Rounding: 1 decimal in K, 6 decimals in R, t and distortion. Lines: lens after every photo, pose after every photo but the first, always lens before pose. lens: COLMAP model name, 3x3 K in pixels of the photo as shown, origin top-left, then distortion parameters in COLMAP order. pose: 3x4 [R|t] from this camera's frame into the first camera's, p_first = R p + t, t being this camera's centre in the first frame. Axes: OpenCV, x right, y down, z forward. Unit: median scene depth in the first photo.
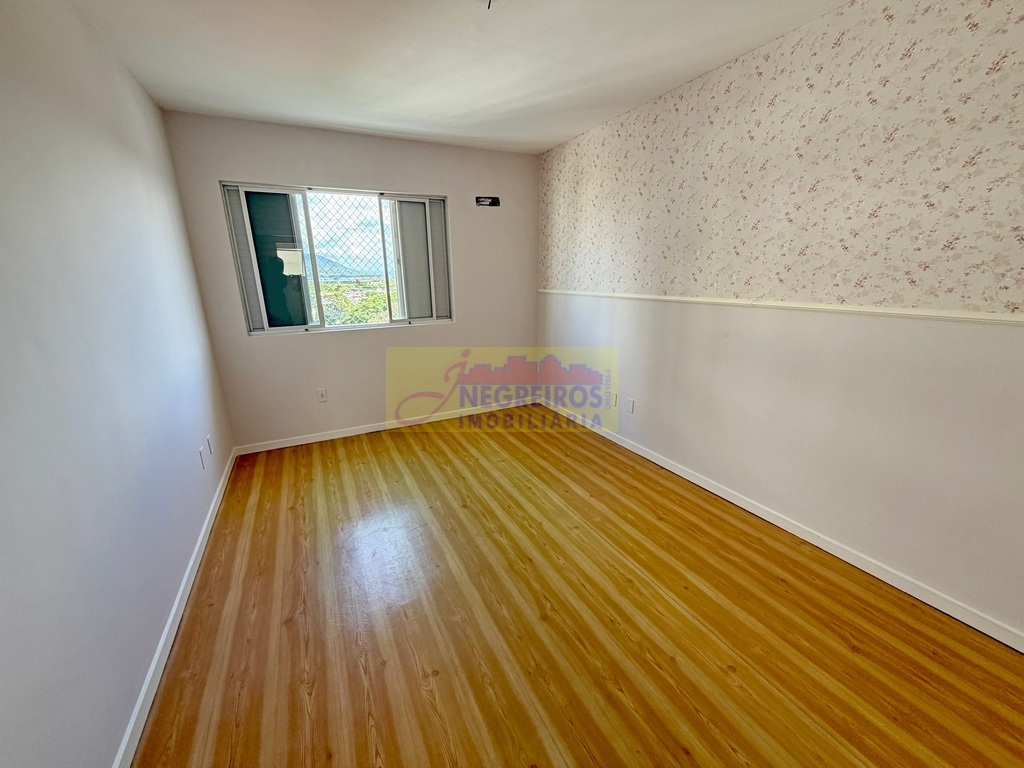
lens RADIAL K [[408.9, 0, 512.0], [0, 408.9, 384.0], [0, 0, 1]] dist [-0.000026, -0.000003]
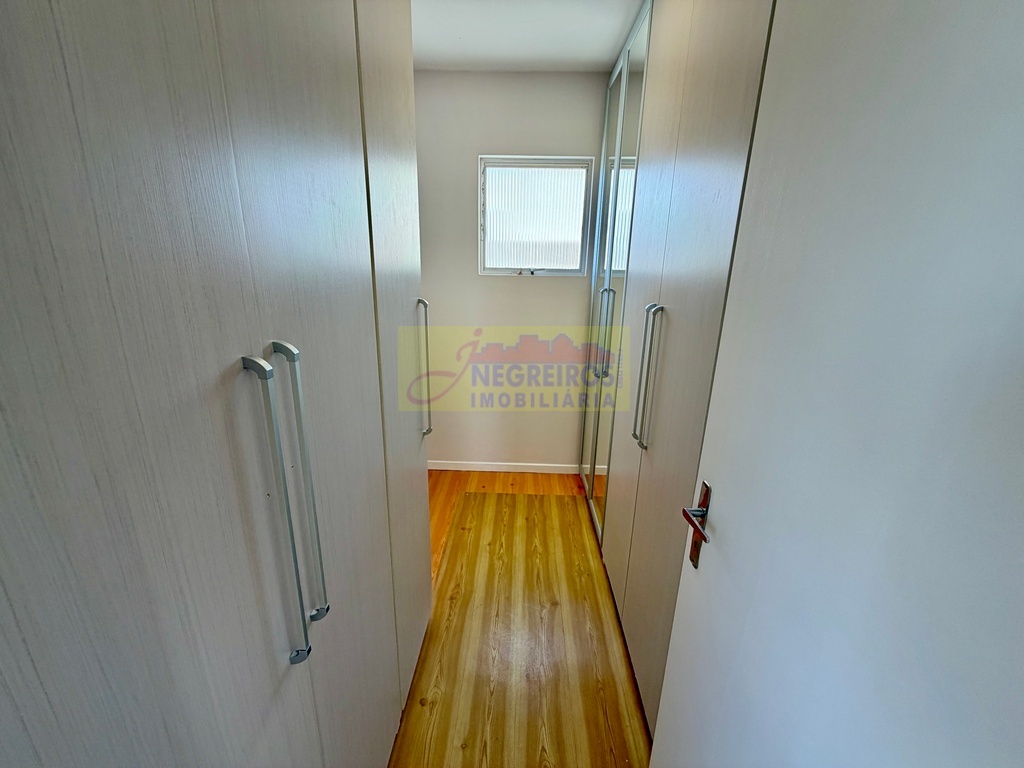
lens RADIAL K [[408.9, 0, 512.0], [0, 408.9, 384.0], [0, 0, 1]] dist [-0.000026, -0.000003]
pose [[-0.878403, -0.132478, 0.459193, -0.336075], [0.118840, 0.870089, 0.478353, -0.394154], [-0.462910, 0.474757, -0.748545, 1.426532]]
